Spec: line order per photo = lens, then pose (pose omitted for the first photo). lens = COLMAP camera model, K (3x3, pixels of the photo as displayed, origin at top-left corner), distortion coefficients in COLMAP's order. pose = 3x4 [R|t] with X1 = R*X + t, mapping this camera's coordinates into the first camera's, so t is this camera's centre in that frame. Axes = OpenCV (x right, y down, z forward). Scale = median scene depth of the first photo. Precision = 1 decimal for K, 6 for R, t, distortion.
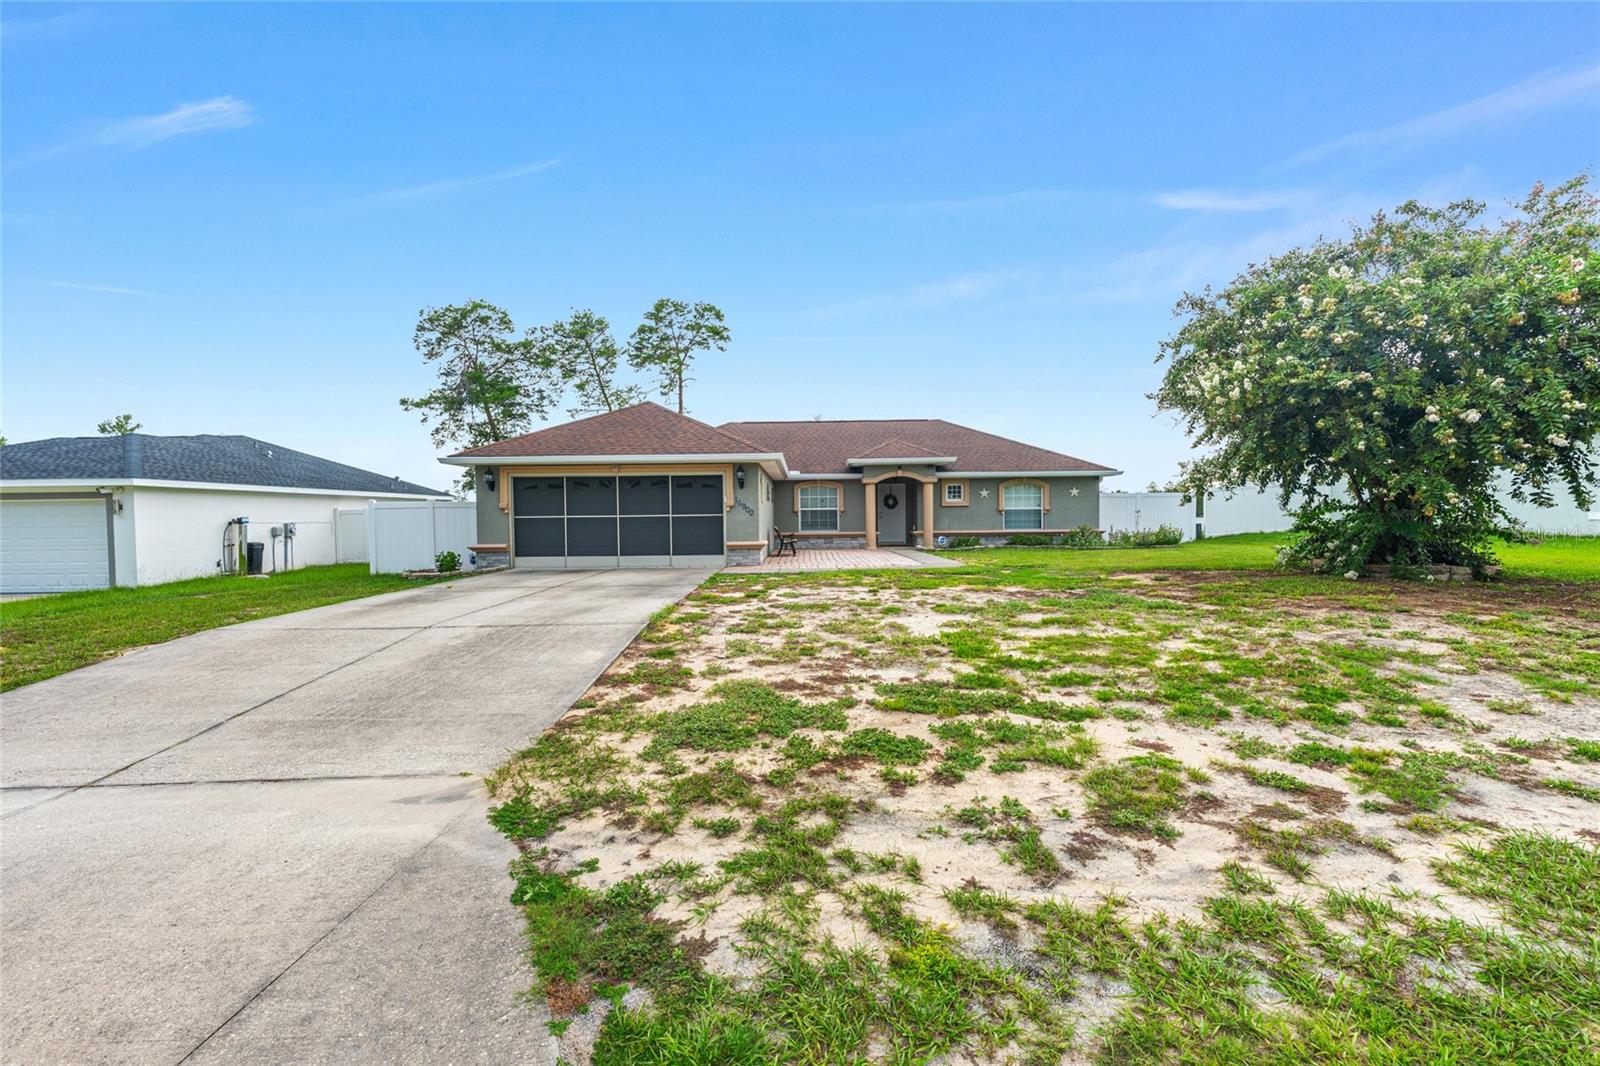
lens RADIAL K [[683.6, 0, 806.4], [0, 683.6, 536.8], [0, 0, 1]] dist [-0.001668, -0.000906]
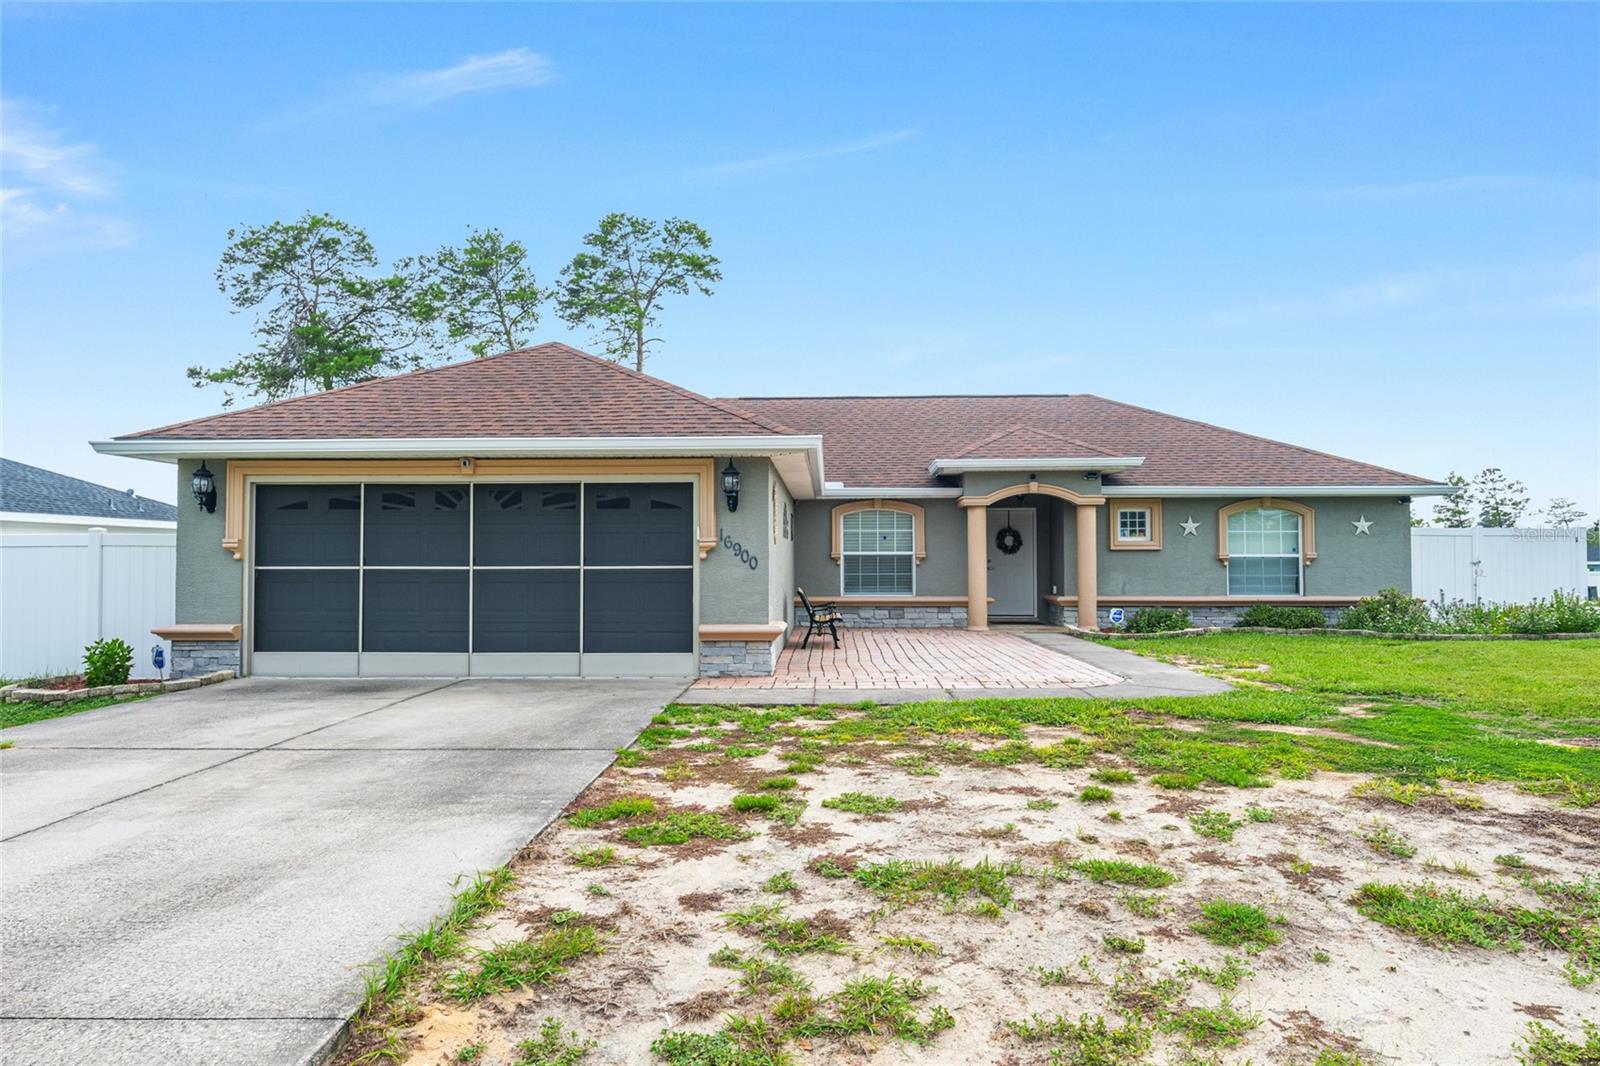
lens RADIAL K [[1008.4, 0, 803.0], [0, 1008.4, 525.8], [0, 0, 1]] dist [0.000502, 0.002295]
pose [[0.999560, 0.007781, -0.028623, -0.018619], [-0.009585, 0.997939, -0.063446, -0.011994], [0.028070, 0.063692, 0.997575, 0.216660]]
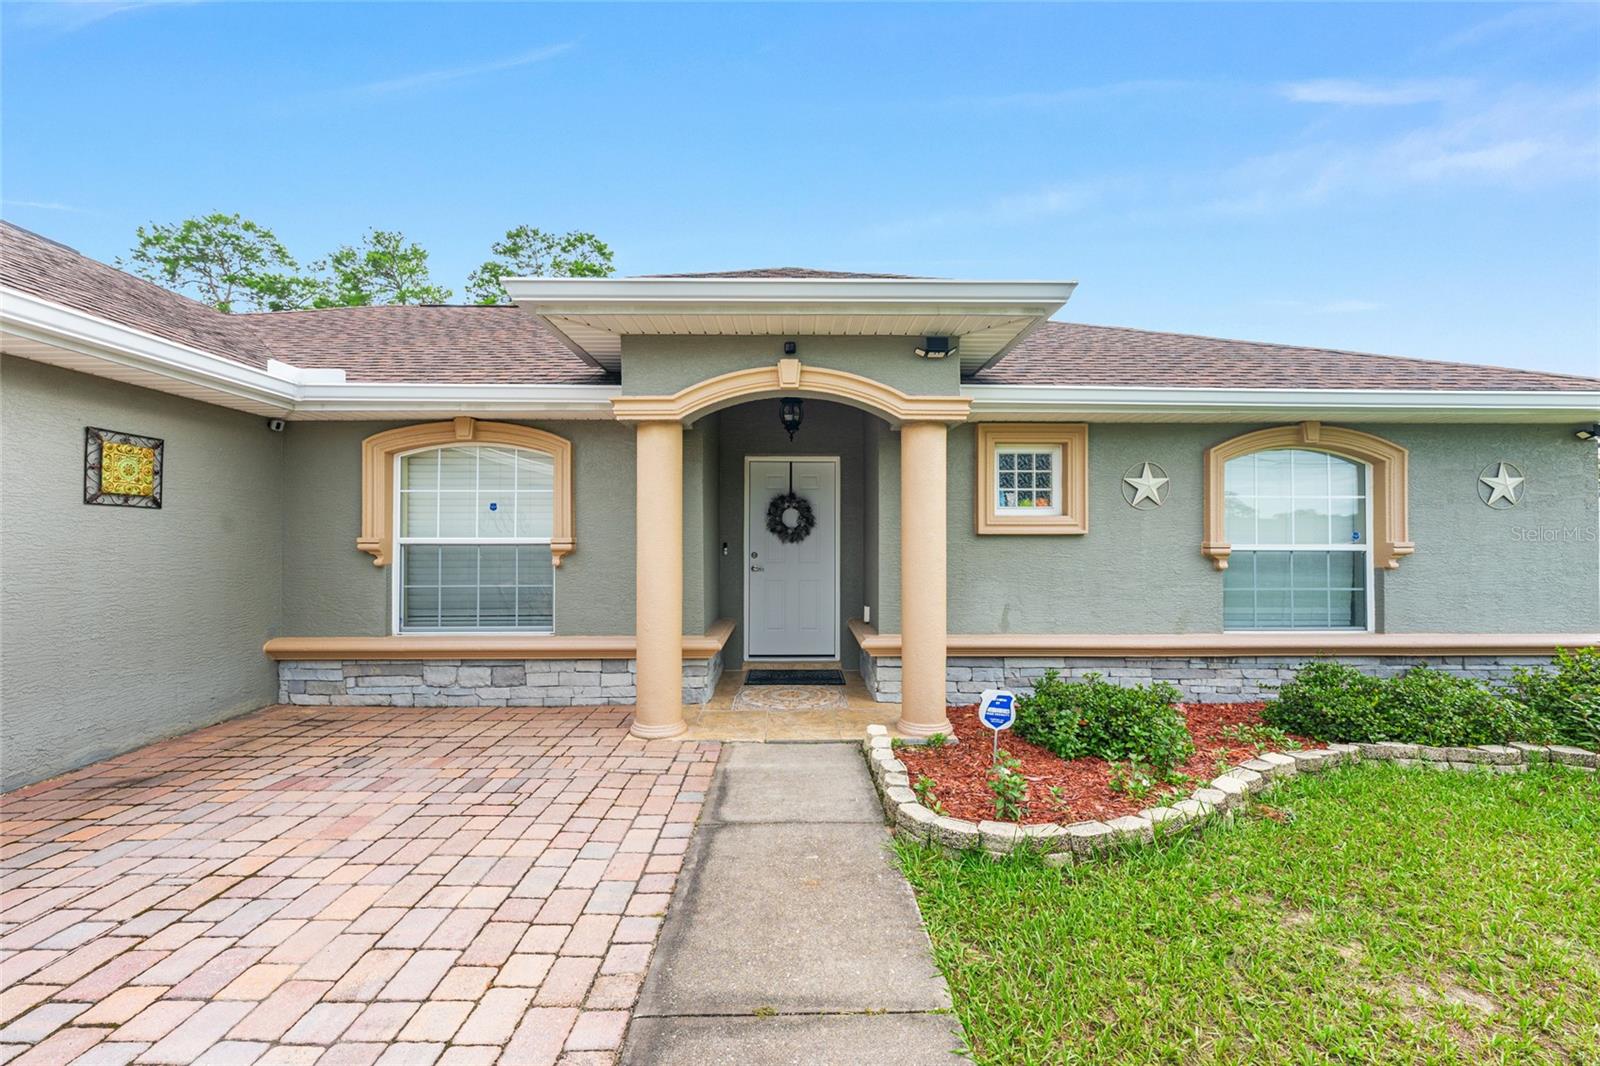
lens RADIAL K [[634.1, 0, 806.5], [0, 634.1, 533.9], [0, 0, 1]] dist [0.000845, 0.000044]
pose [[0.999727, 0.011044, 0.020573, 0.136588], [-0.010126, 0.998972, -0.044178, -0.035638], [-0.021040, 0.043957, 0.998812, 0.798640]]
